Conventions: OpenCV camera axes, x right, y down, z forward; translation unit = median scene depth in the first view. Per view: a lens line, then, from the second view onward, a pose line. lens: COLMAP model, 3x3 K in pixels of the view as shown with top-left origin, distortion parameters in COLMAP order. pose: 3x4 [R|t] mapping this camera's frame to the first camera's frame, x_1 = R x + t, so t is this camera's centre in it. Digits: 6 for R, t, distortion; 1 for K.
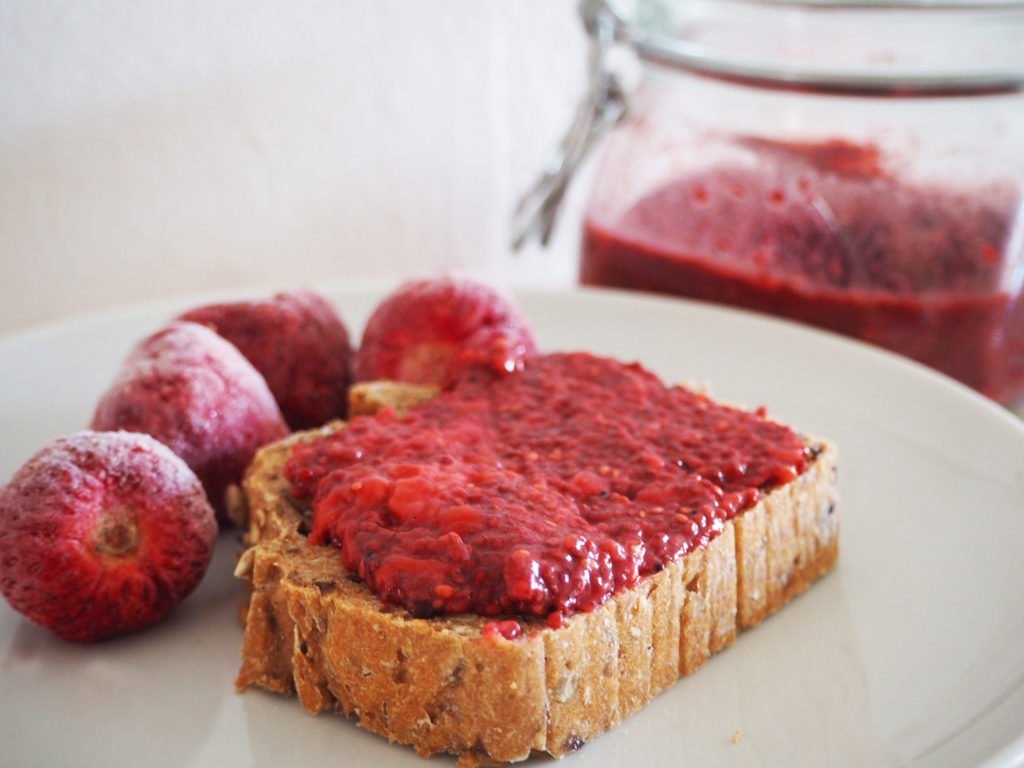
lens RADIAL K [[1828.8, 0, 512.0], [0, 1828.8, 384.0], [0, 0, 1]] dist [0.019054, -0.125742]
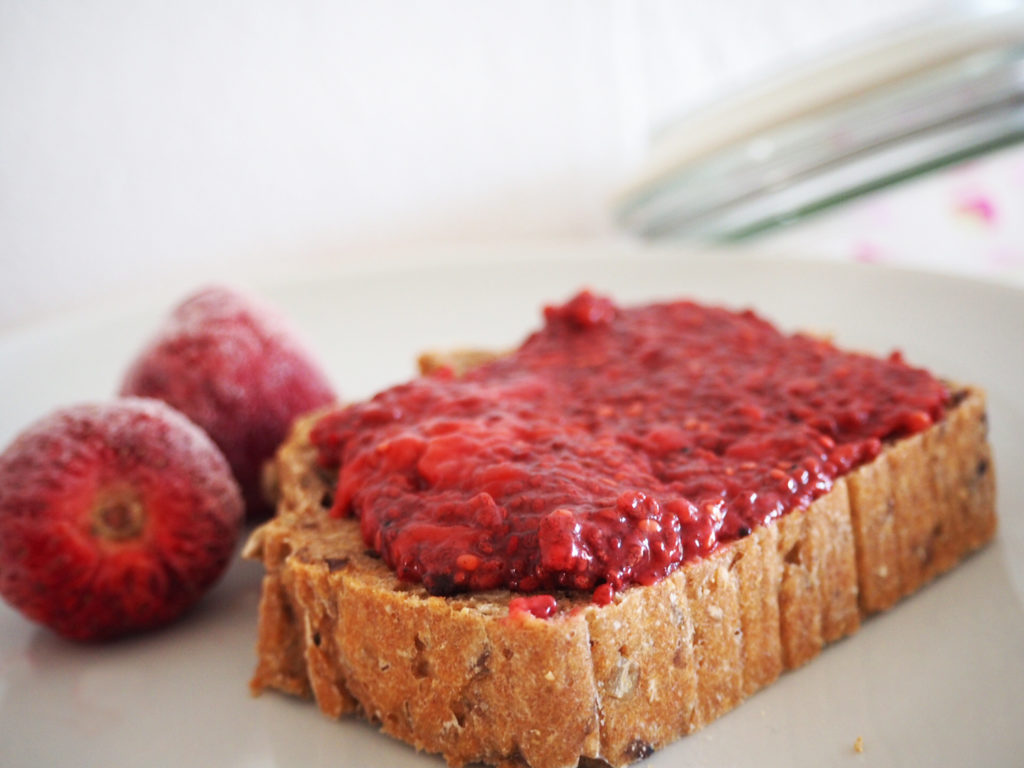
lens RADIAL K [[1834.3, 0, 476.1], [0, 1834.3, 368.2], [0, 0, 1]] dist [-0.002134, 0.182457]
pose [[0.987622, -0.038145, -0.152144, 0.086727], [0.032335, 0.998657, -0.040481, 0.055320], [0.153484, 0.035061, 0.987529, 0.175496]]
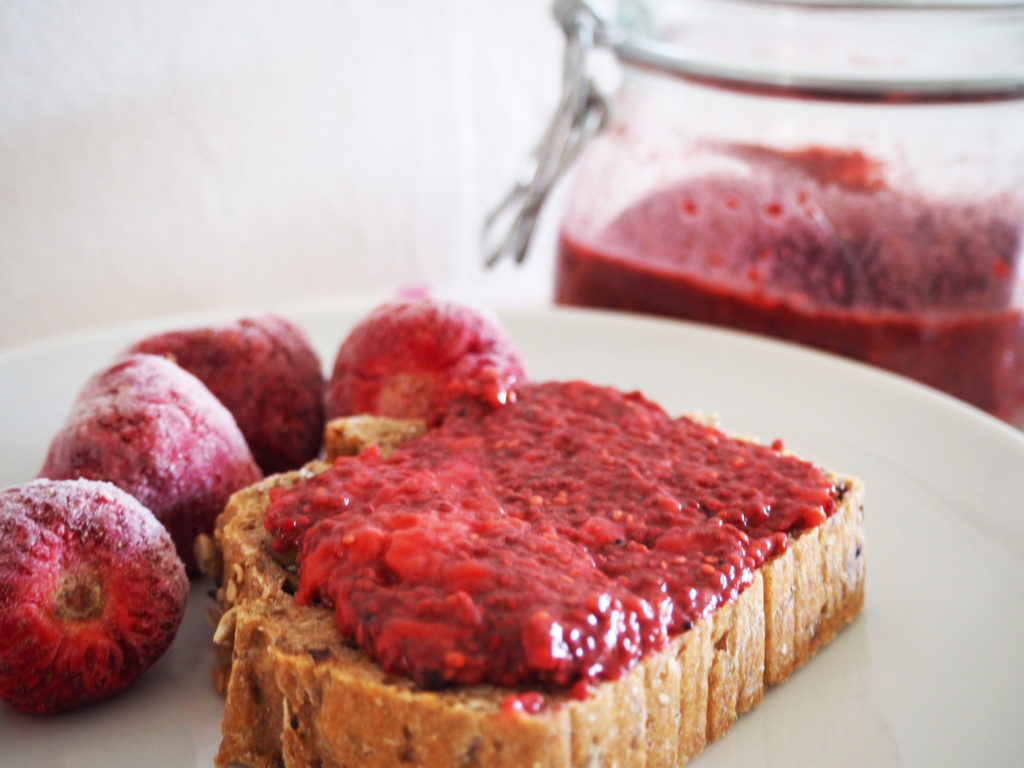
lens RADIAL K [[1828.8, 0, 512.0], [0, 1828.8, 384.0], [0, 0, 1]] dist [0.019054, -0.125742]
pose [[0.998915, -0.010579, 0.045352, -0.044714], [0.010626, 0.999943, -0.000810, -0.018917], [-0.045341, 0.001291, 0.998971, 0.097390]]
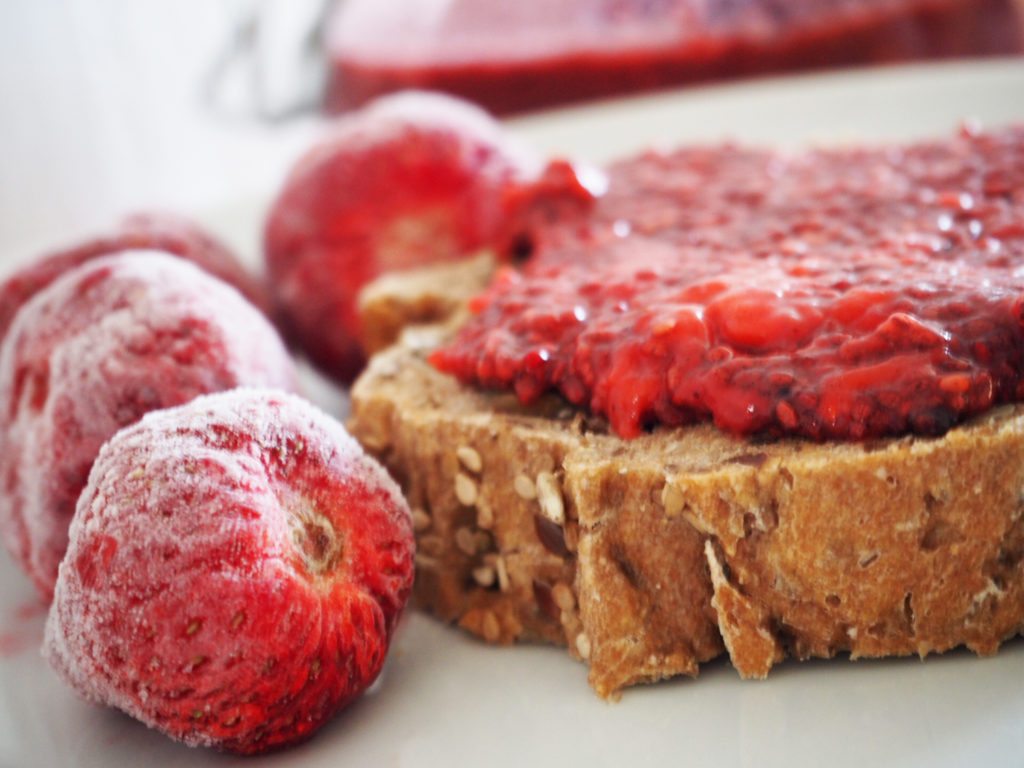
lens RADIAL K [[2948.1, 0, 512.0], [0, 2948.1, 384.0], [0, 0, 1]] dist [0.233381, 1.471985]
pose [[0.862429, -0.295985, 0.410621, -0.548967], [0.325769, 0.945446, -0.002713, 0.060410], [-0.387417, 0.136107, 0.911802, 0.105928]]
